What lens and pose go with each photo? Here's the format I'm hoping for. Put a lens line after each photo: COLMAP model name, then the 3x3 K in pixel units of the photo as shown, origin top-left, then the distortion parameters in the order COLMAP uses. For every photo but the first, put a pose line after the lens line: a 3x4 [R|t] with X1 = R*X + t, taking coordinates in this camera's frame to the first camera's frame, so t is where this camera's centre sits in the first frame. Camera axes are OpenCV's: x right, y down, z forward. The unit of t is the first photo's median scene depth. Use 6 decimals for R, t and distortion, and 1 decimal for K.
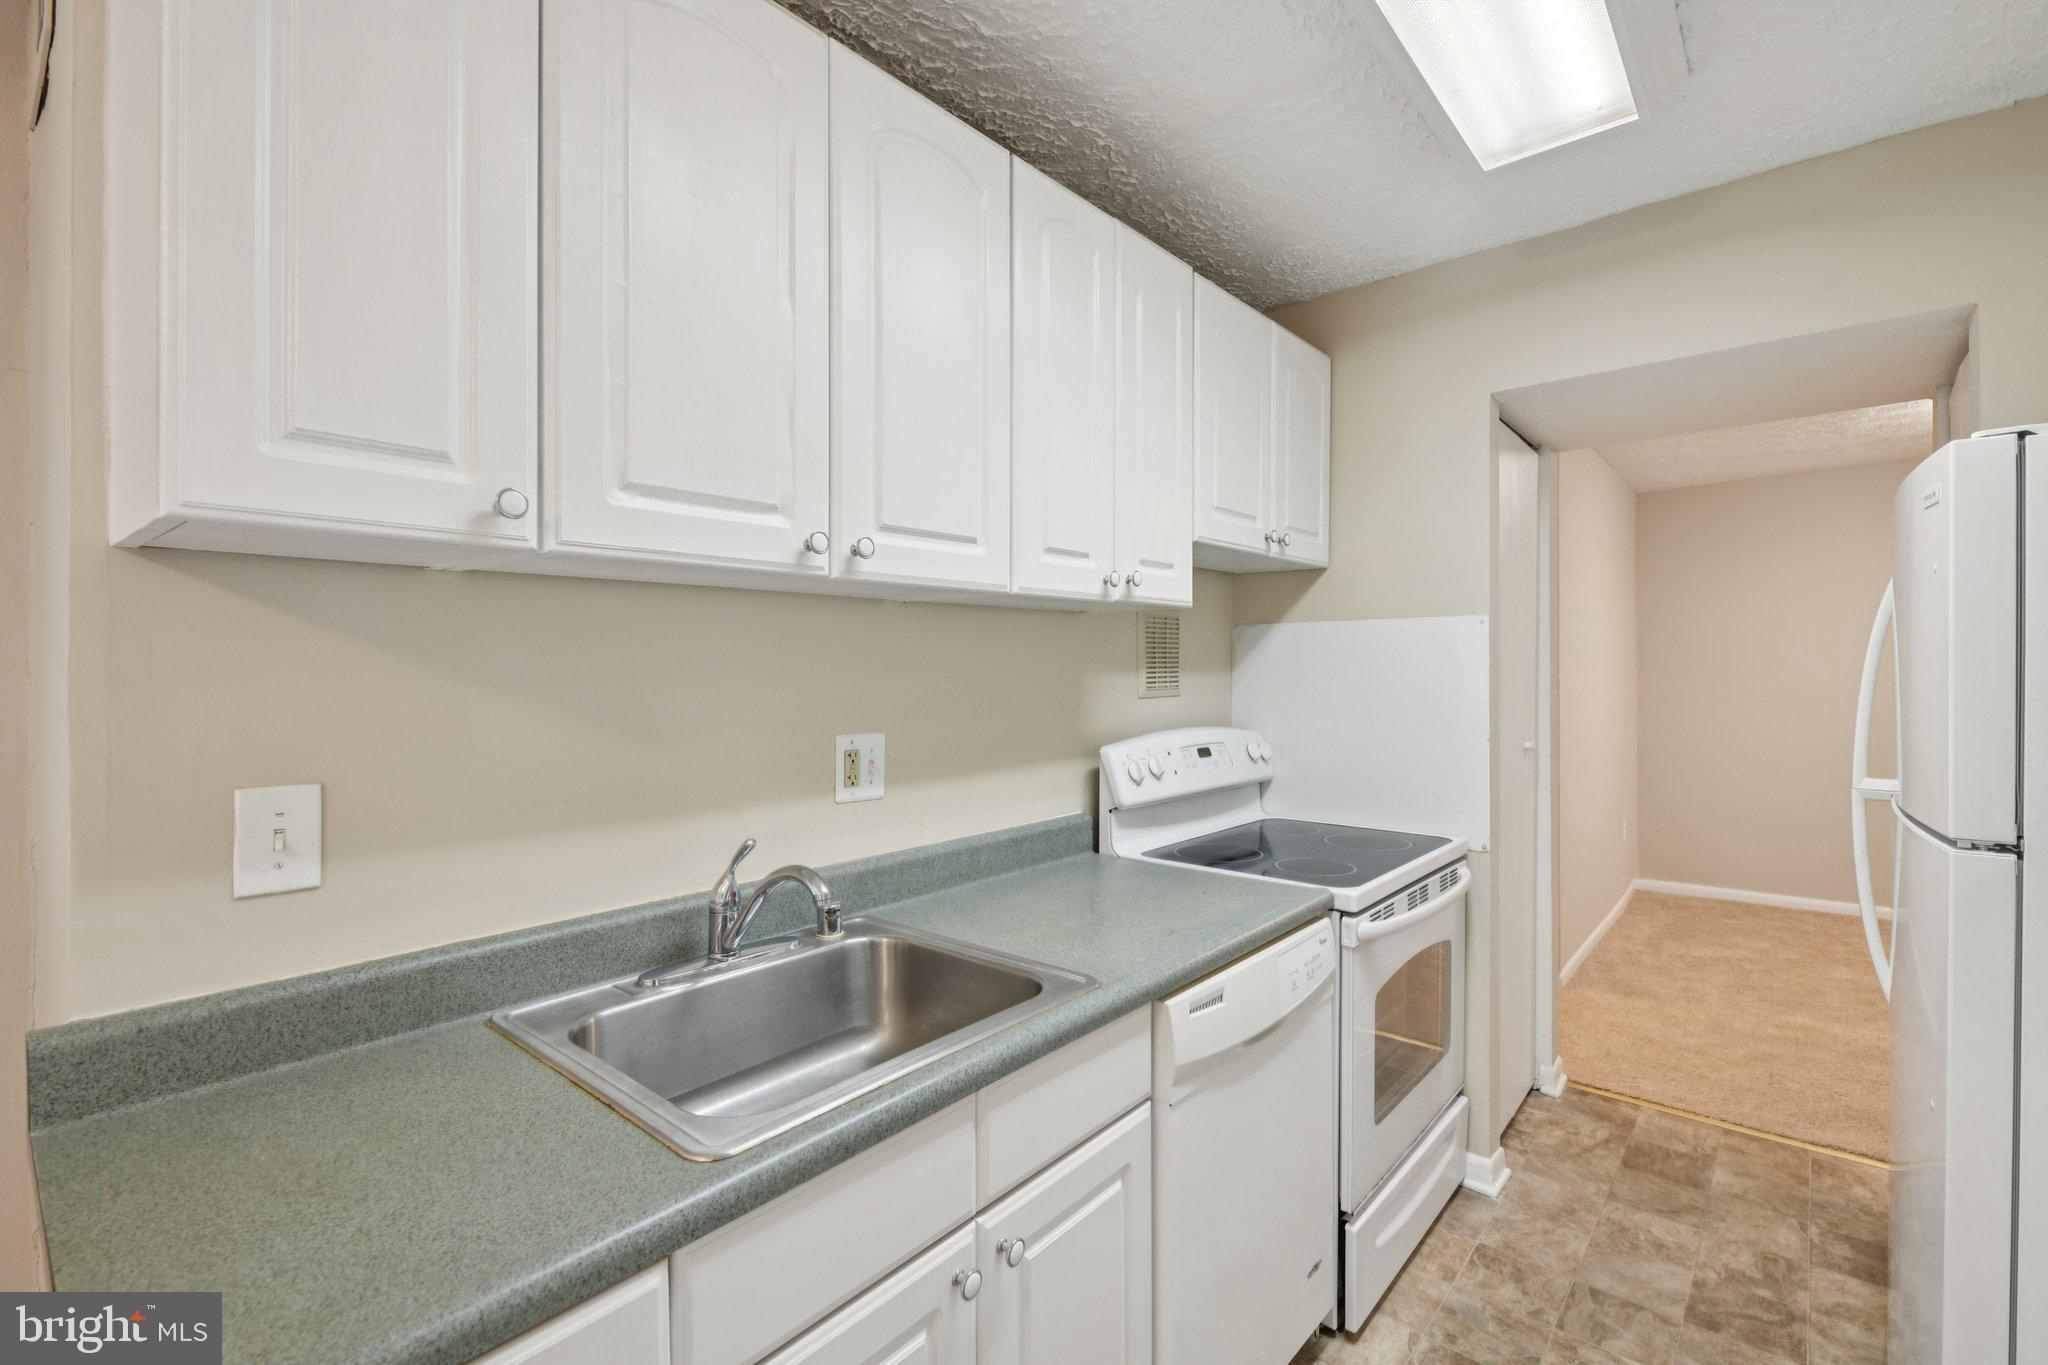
lens RADIAL K [[919.4, 0, 1031.6], [0, 919.4, 672.8], [0, 0, 1]] dist [0.000833, -0.001478]
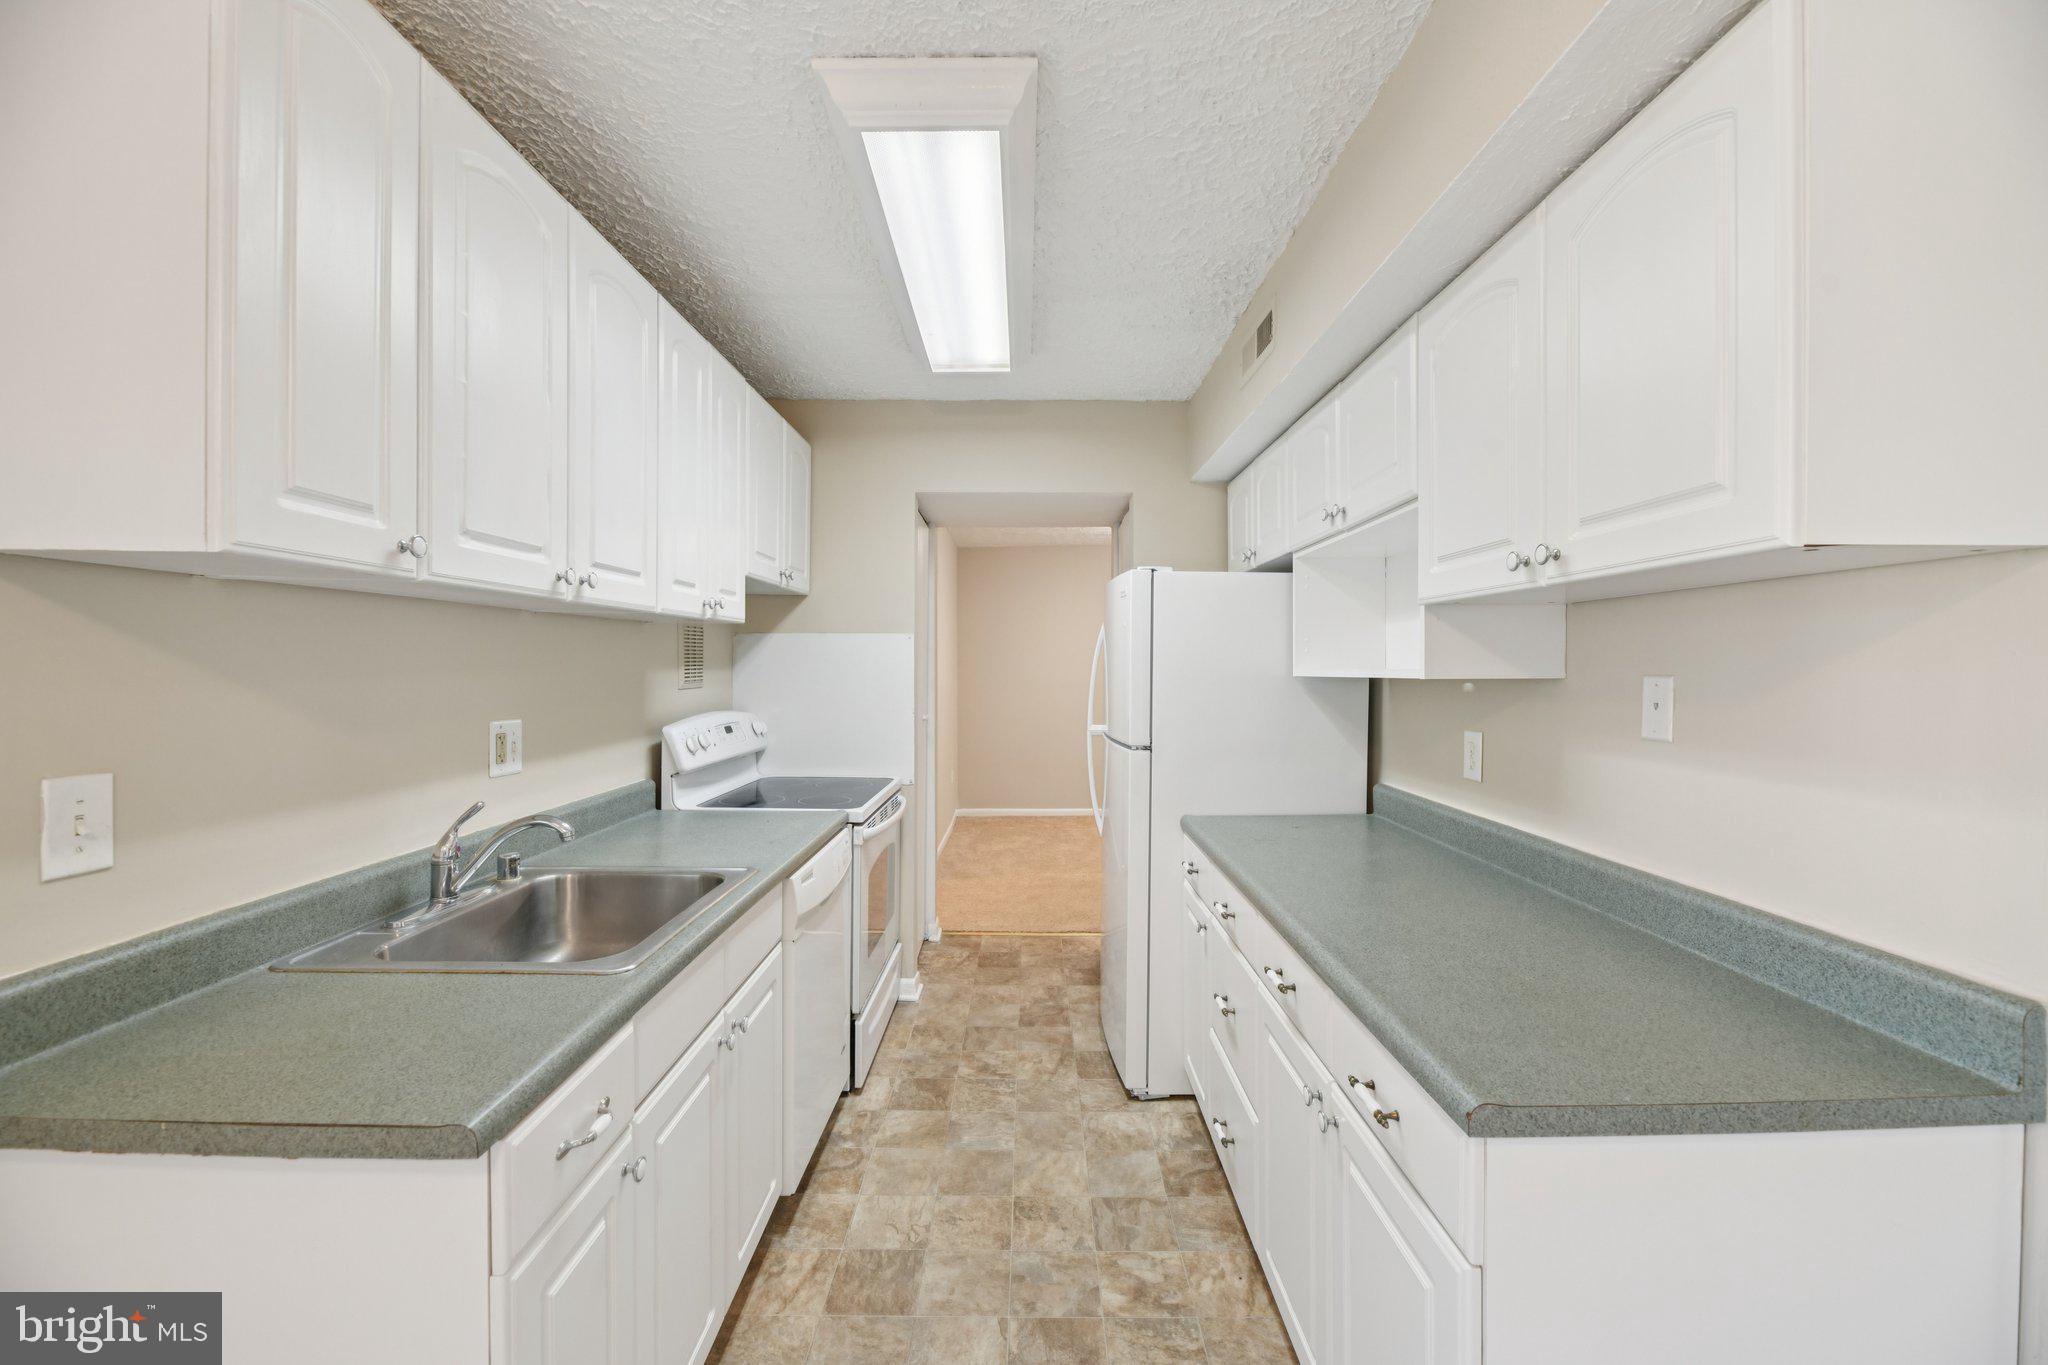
lens RADIAL K [[827.2, 0, 1039.3], [0, 827.2, 677.1], [0, 0, 1]] dist [-0.001654, -0.000366]
pose [[0.754804, -0.002040, 0.655947, -0.334322], [-0.005372, 0.999942, 0.009292, -0.003907], [-0.655929, -0.010537, 0.754749, -0.258132]]
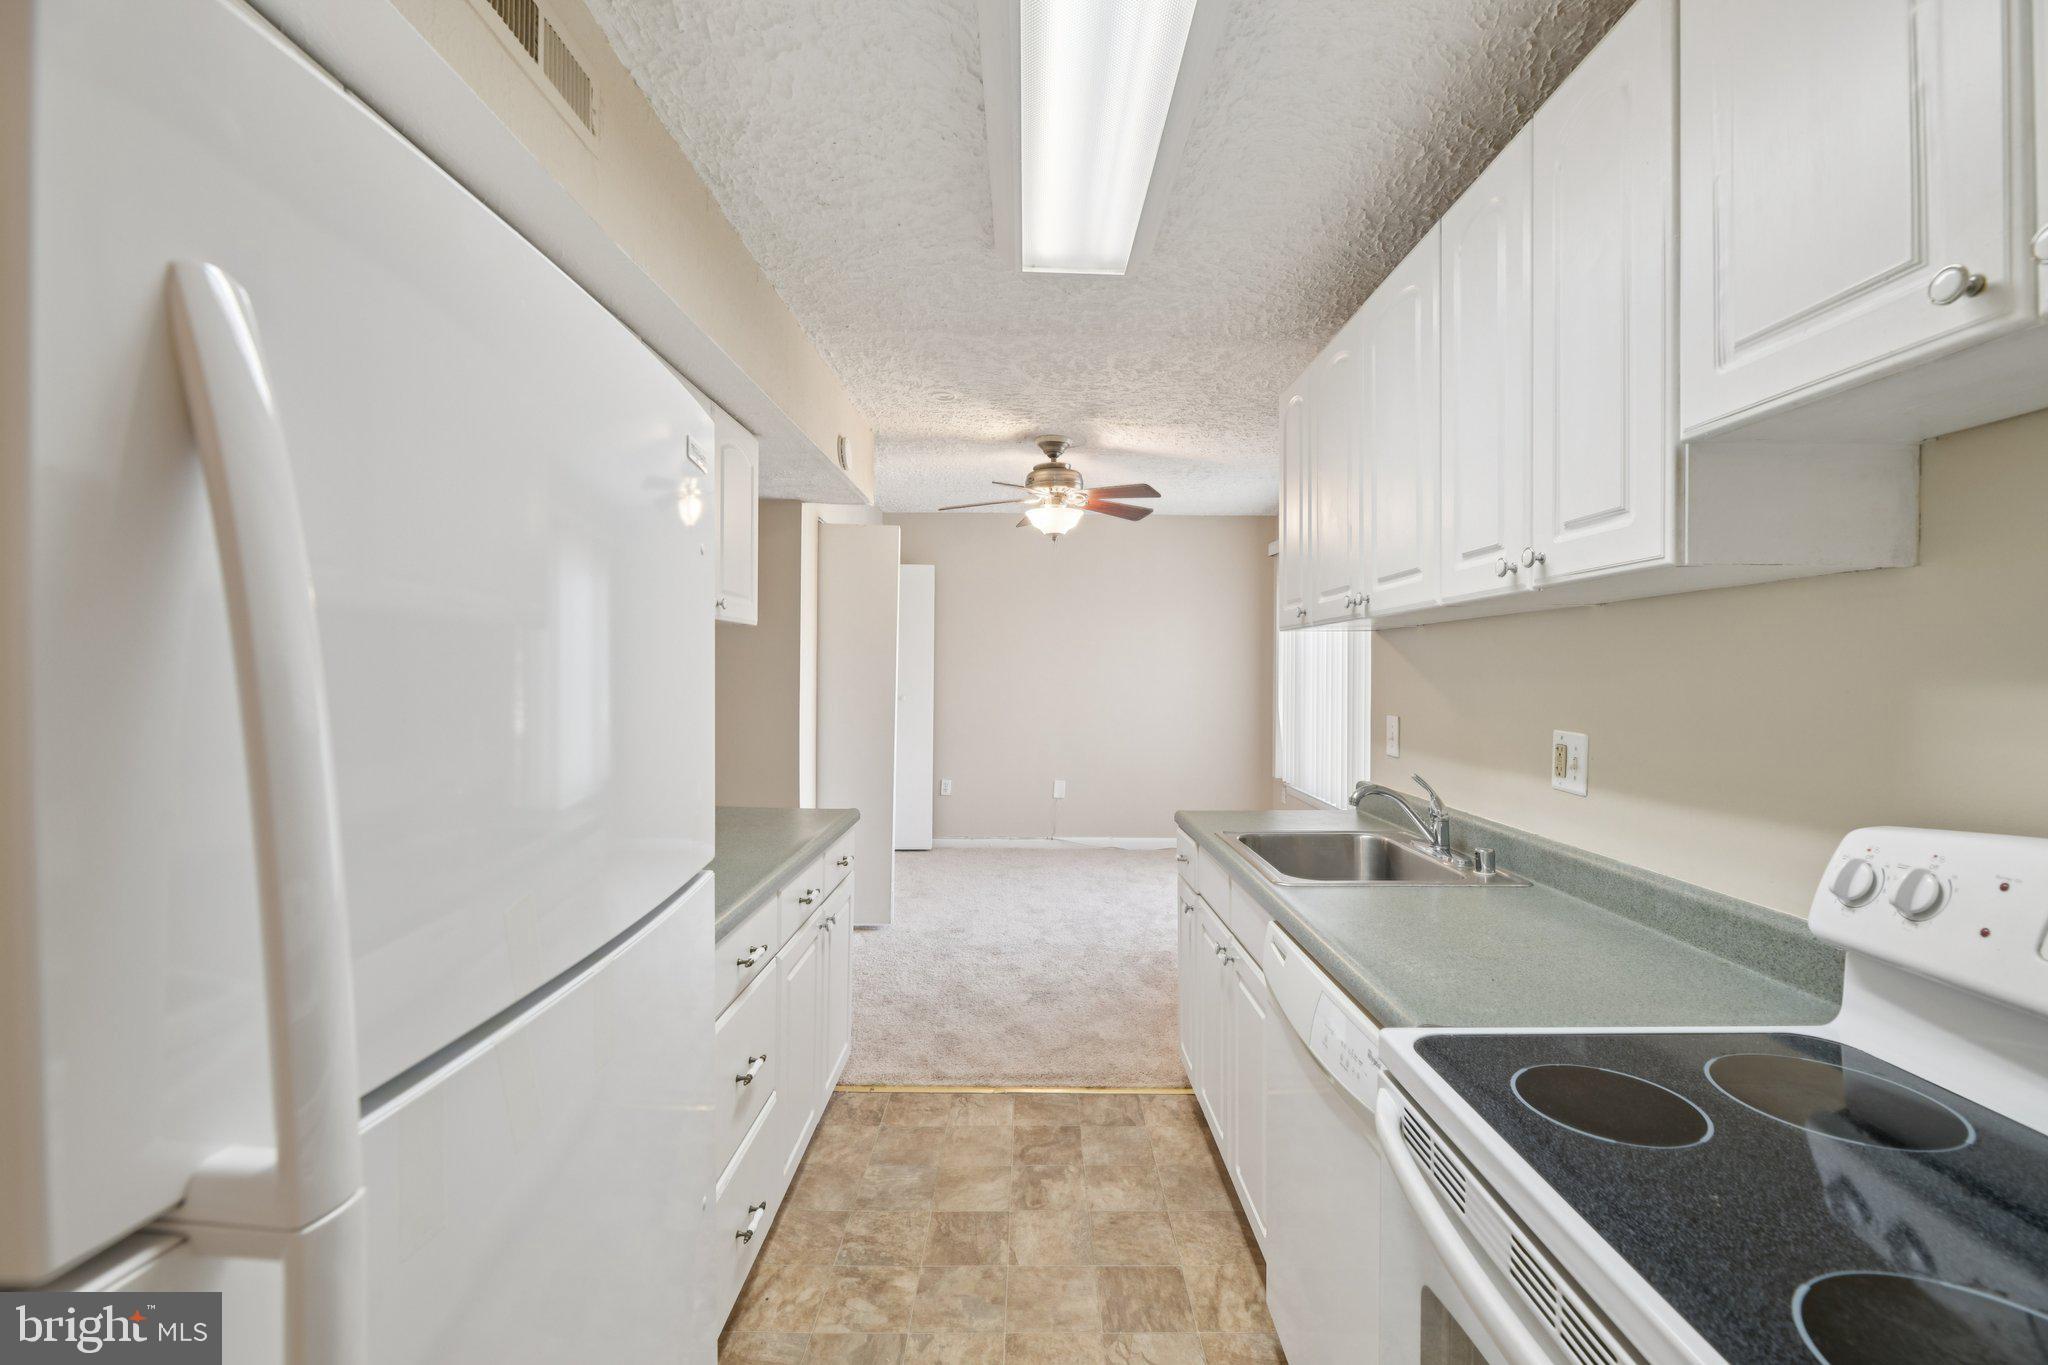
lens RADIAL K [[871.4, 0, 1031.8], [0, 871.4, 665.5], [0, 0, 1]] dist [-0.000470, -0.000413]
pose [[-0.761978, -0.003899, -0.647591, 0.882692], [-0.005958, 0.999982, 0.000990, -0.008643], [0.647575, 0.004613, -0.761987, 1.241421]]
